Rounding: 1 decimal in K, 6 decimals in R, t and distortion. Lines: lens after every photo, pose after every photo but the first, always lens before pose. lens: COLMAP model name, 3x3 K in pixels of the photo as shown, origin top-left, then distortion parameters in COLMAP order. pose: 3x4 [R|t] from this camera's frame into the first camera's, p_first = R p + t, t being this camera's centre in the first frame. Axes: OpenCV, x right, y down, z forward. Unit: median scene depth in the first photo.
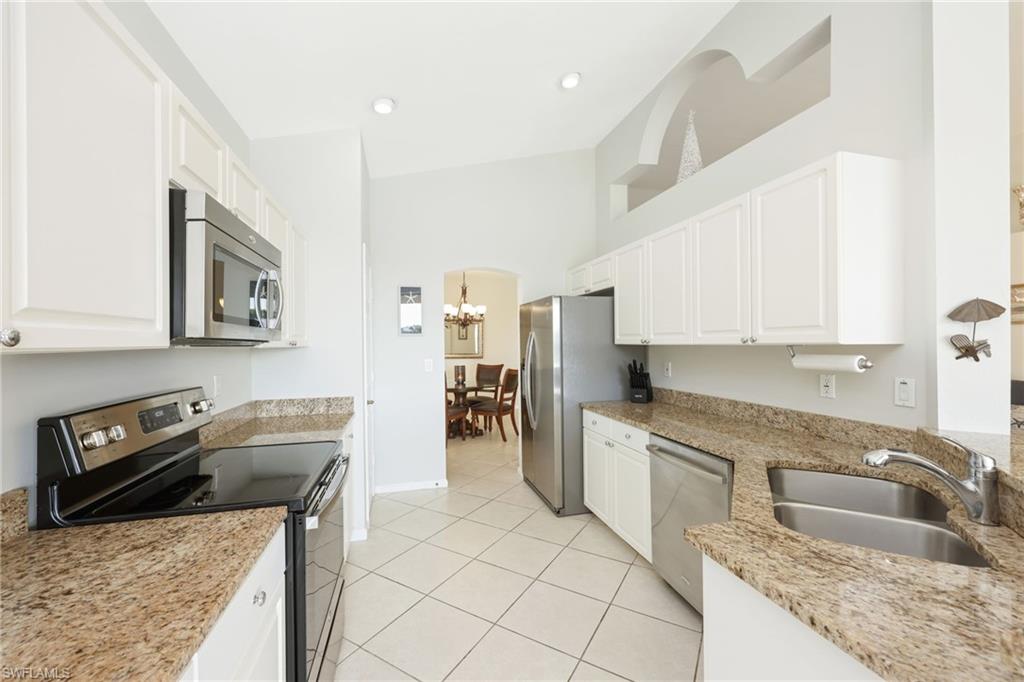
lens RADIAL K [[468.0, 0, 512.0], [0, 468.0, 341.0], [0, 0, 1]] dist [0.001485, 0.000134]
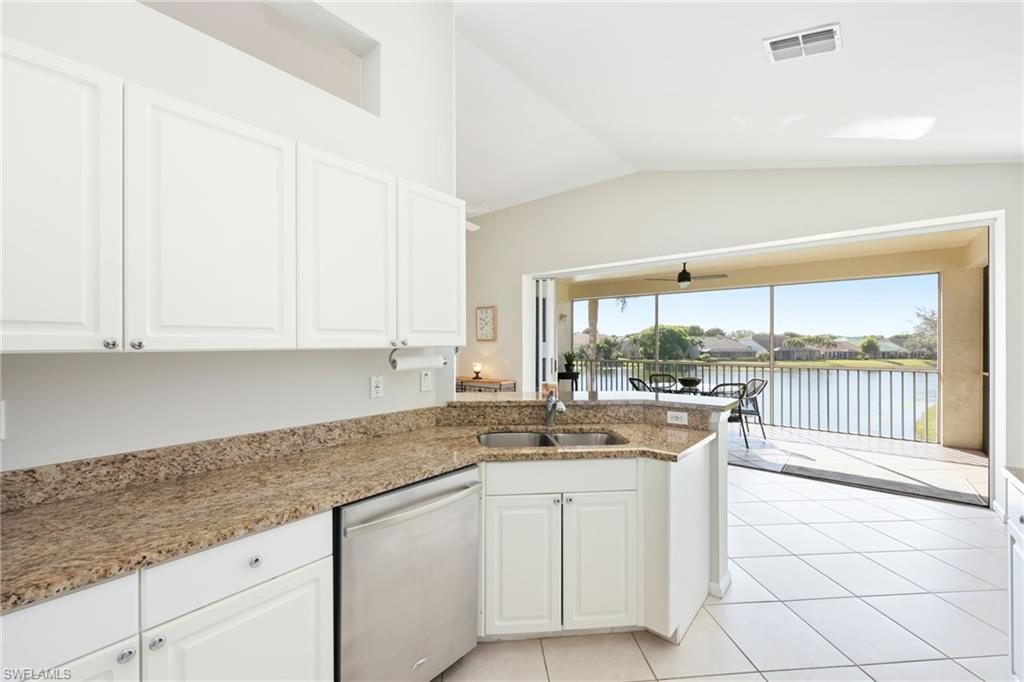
lens RADIAL K [[411.7, 0, 514.1], [0, 411.7, 344.6], [0, 0, 1]] dist [0.002838, 0.000098]
pose [[-0.596361, 0.002943, 0.802711, -0.179118], [0.001482, 0.999996, -0.002565, 0.002385], [-0.802715, -0.000340, -0.596363, 0.898994]]
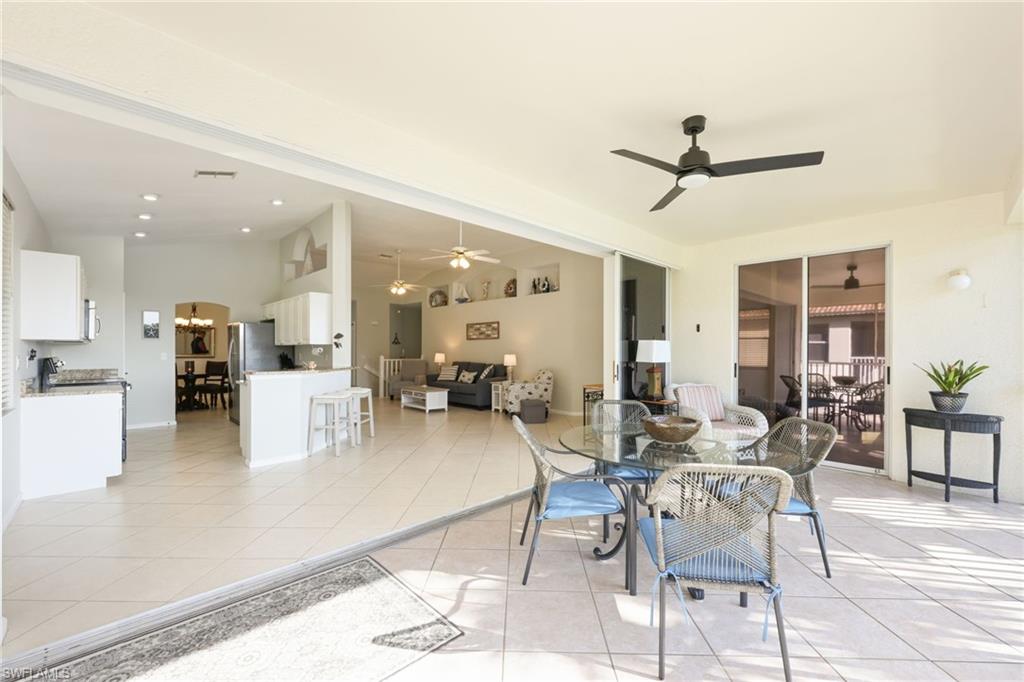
lens RADIAL K [[411.7, 0, 514.1], [0, 411.7, 344.6], [0, 0, 1]] dist [0.002838, 0.000098]
pose [[0.856102, 0.010596, 0.516699, 0.190480], [-0.007712, 0.999940, -0.007727, 0.012479], [-0.516750, 0.002630, 0.856132, -1.308638]]
